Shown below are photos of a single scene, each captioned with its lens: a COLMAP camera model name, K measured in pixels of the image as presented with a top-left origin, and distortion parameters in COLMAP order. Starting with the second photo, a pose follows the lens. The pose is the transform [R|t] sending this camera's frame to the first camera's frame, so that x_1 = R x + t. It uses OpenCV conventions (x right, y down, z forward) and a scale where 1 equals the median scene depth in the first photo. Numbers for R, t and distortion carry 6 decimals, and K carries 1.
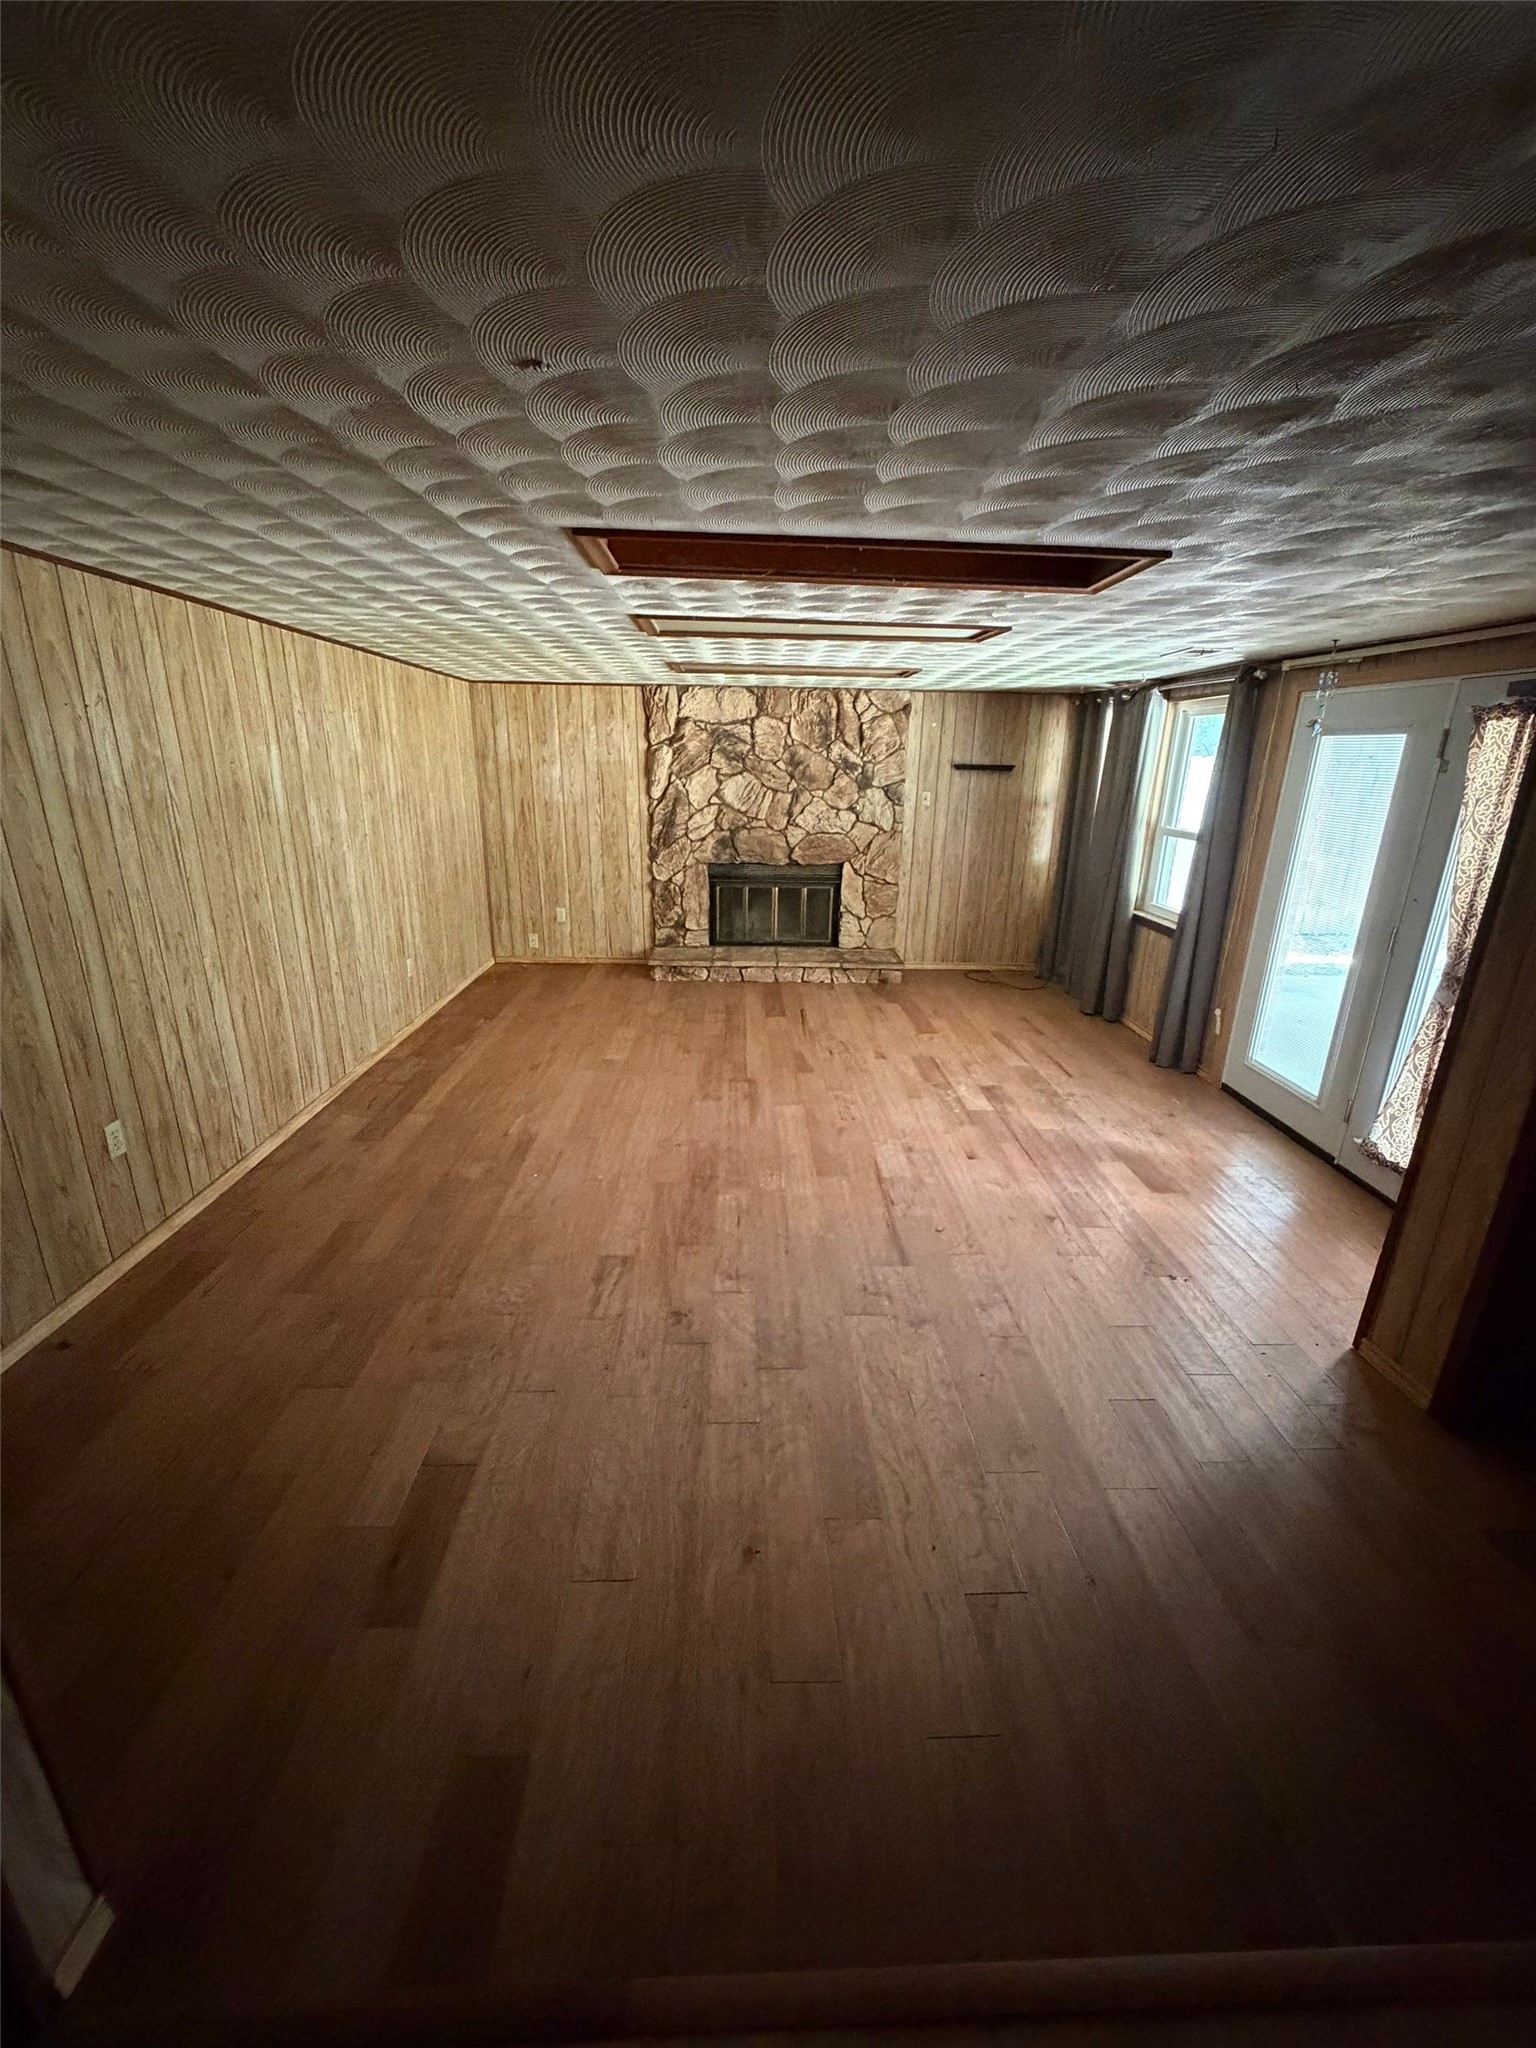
lens RADIAL K [[819.9, 0, 765.5], [0, 819.9, 1019.5], [0, 0, 1]] dist [-0.001479, -0.000199]
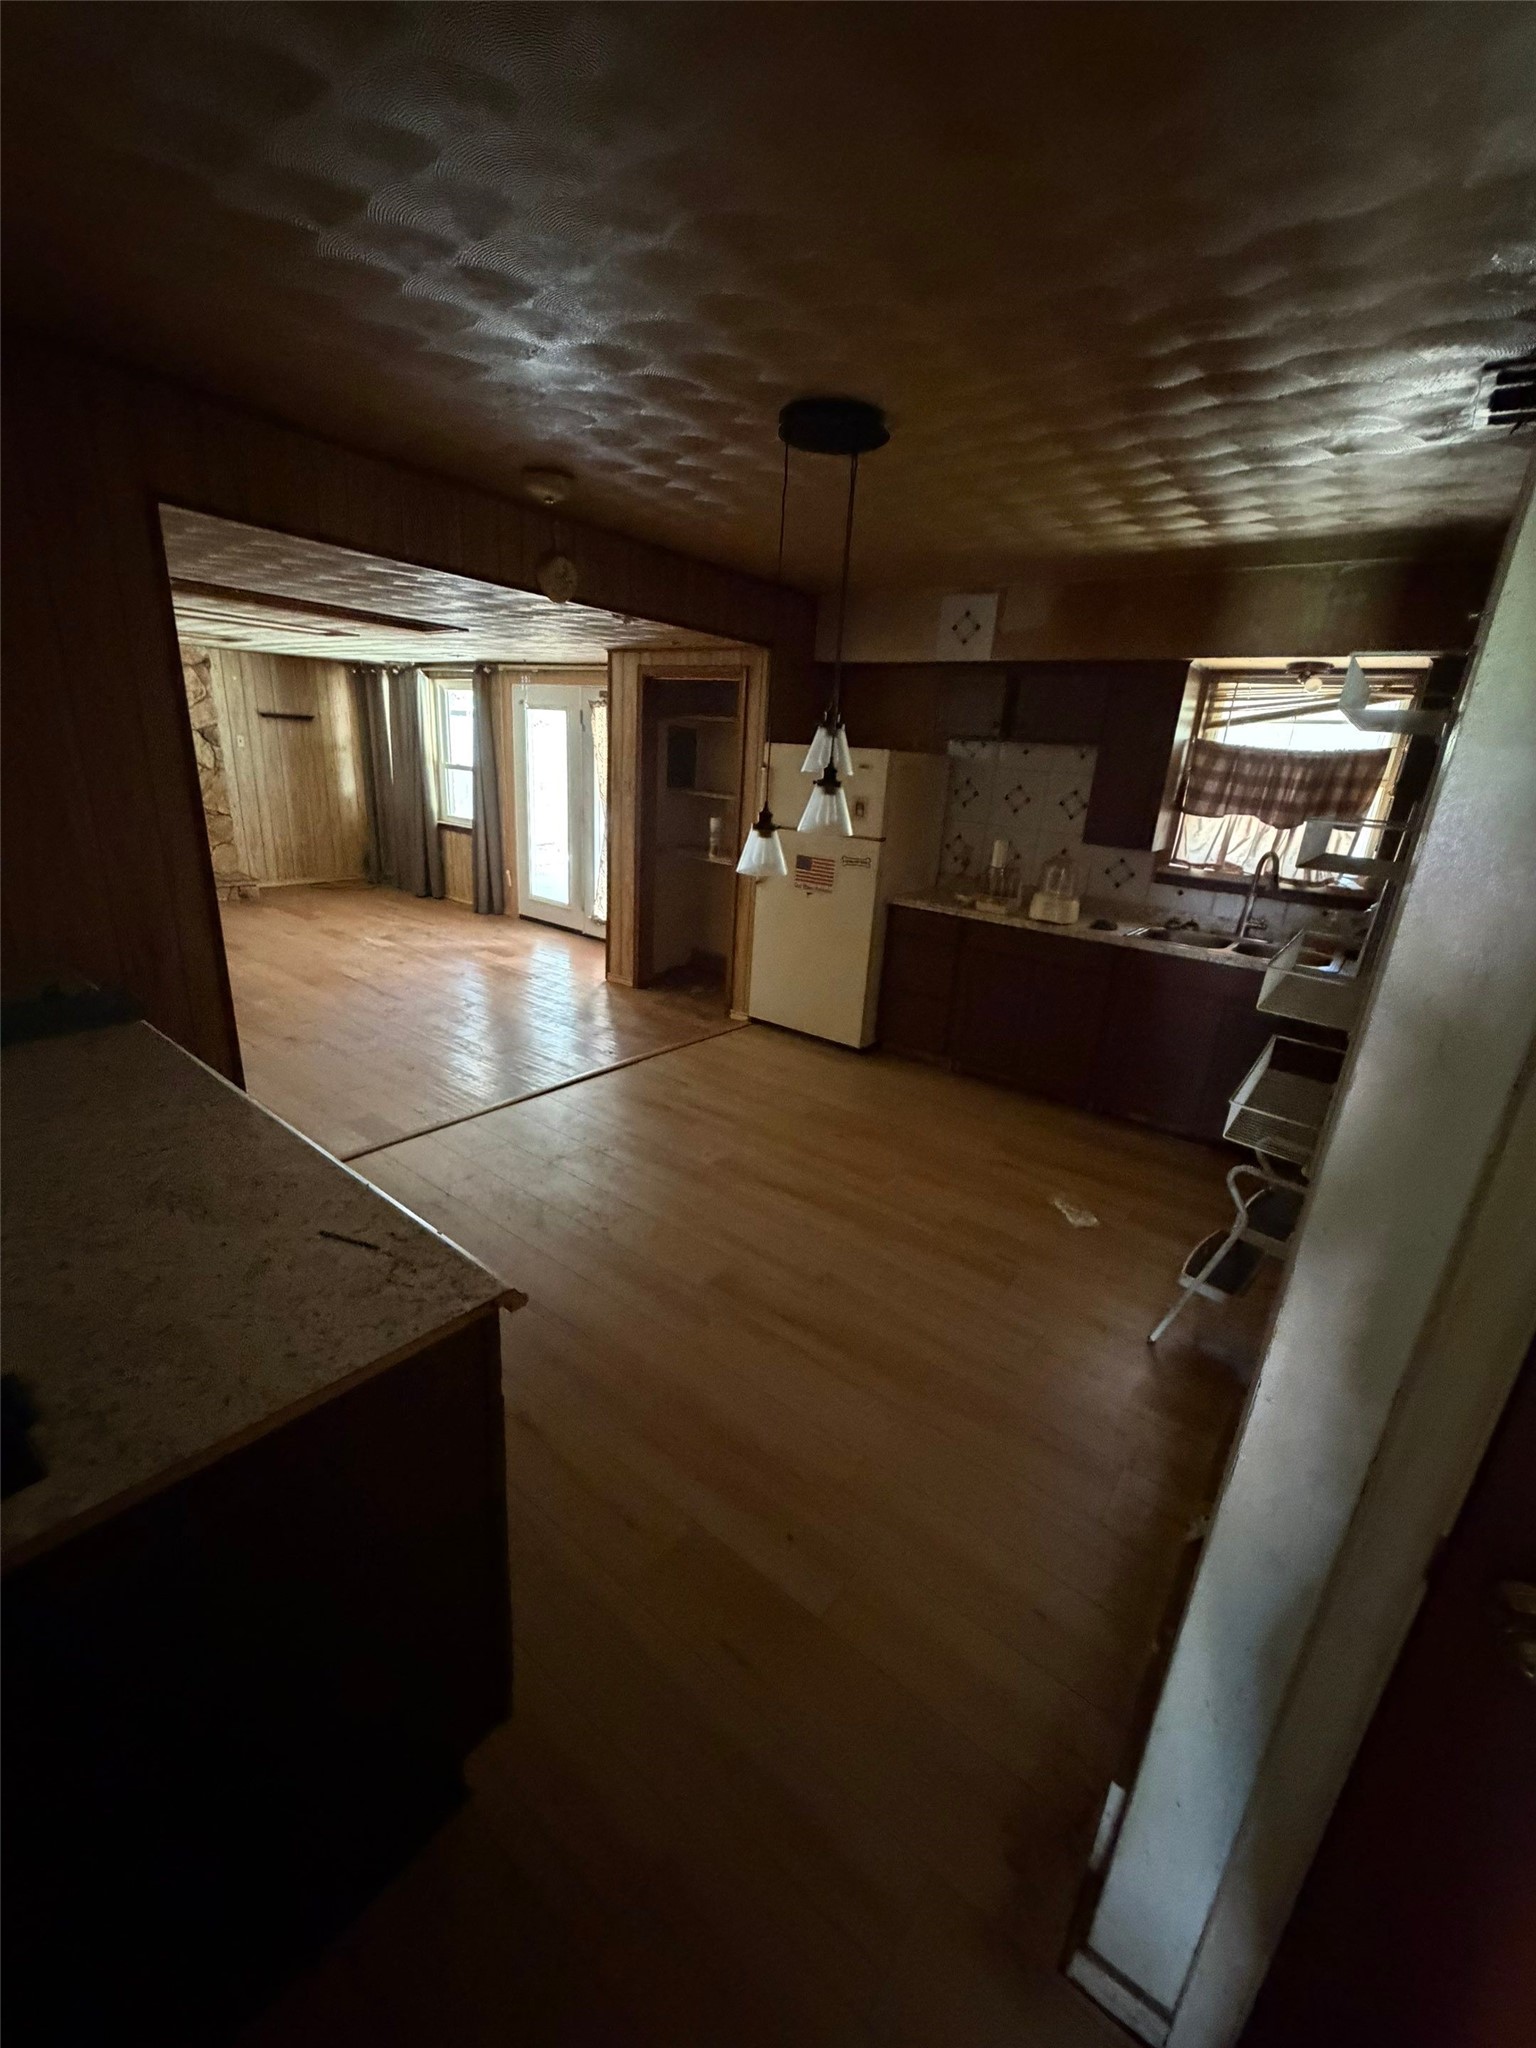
lens RADIAL K [[819.9, 0, 769.4], [0, 819.9, 1017.7], [0, 0, 1]] dist [-0.001479, -0.000199]
pose [[0.639683, -0.222296, 0.735793, -0.341113], [0.186501, 0.973549, 0.131986, 0.132860], [-0.745670, 0.052797, 0.664221, -0.419604]]
